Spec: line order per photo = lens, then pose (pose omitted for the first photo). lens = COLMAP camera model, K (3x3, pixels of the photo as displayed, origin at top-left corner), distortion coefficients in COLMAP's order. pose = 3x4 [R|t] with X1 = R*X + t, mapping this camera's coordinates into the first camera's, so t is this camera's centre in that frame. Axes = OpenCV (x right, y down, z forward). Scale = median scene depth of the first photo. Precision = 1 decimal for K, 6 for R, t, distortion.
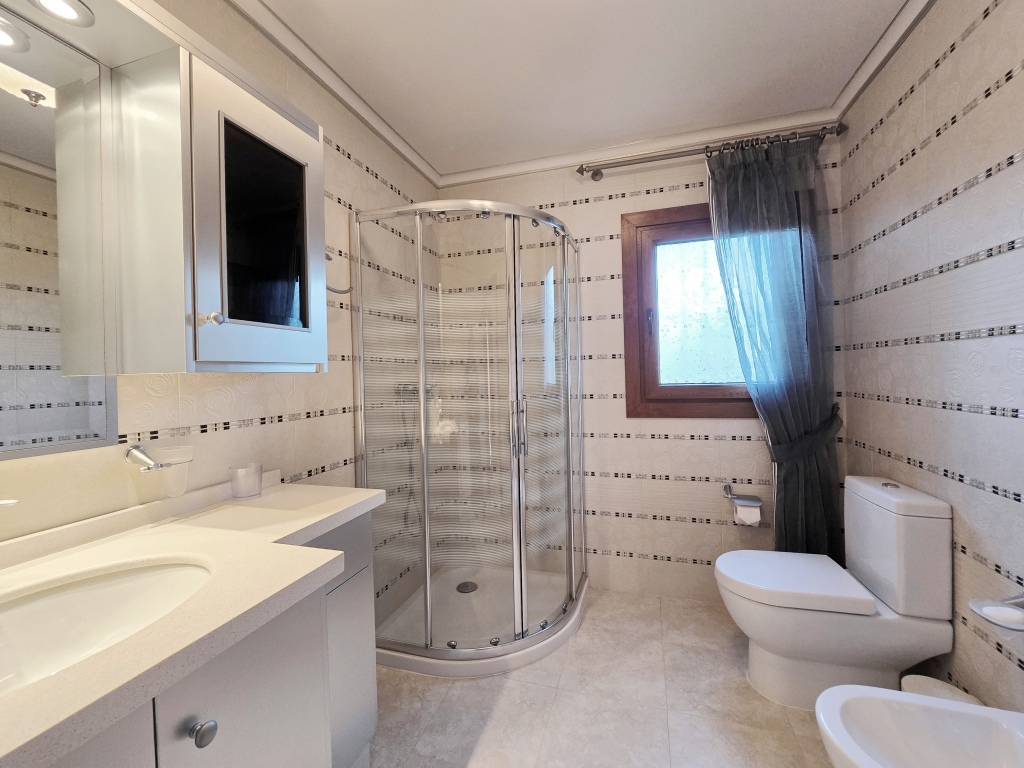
lens RADIAL K [[420.6, 0, 513.1], [0, 420.6, 378.2], [0, 0, 1]] dist [0.000592, -0.000240]
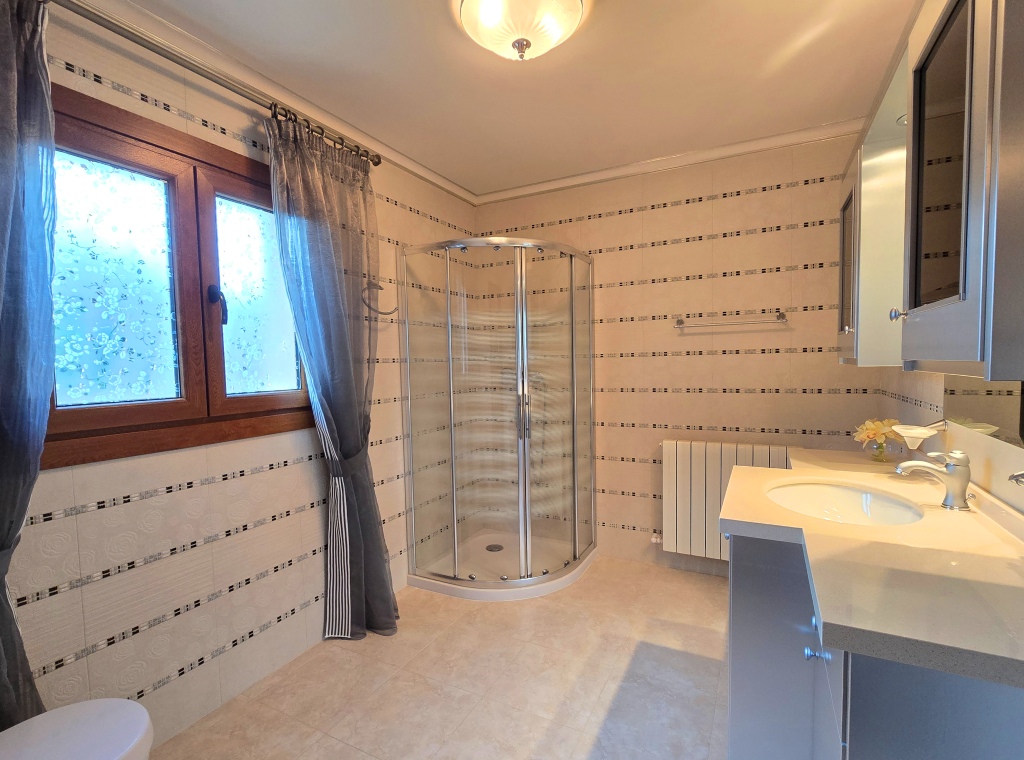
lens RADIAL K [[473.8, 0, 512.0], [0, 473.8, 380.0], [0, 0, 1]] dist [-0.001128, -0.000067]
pose [[0.987472, 0.006528, -0.157659, 0.175144], [0.000547, 0.998996, 0.044789, -0.050175], [0.157793, -0.044314, 0.986477, -0.361211]]
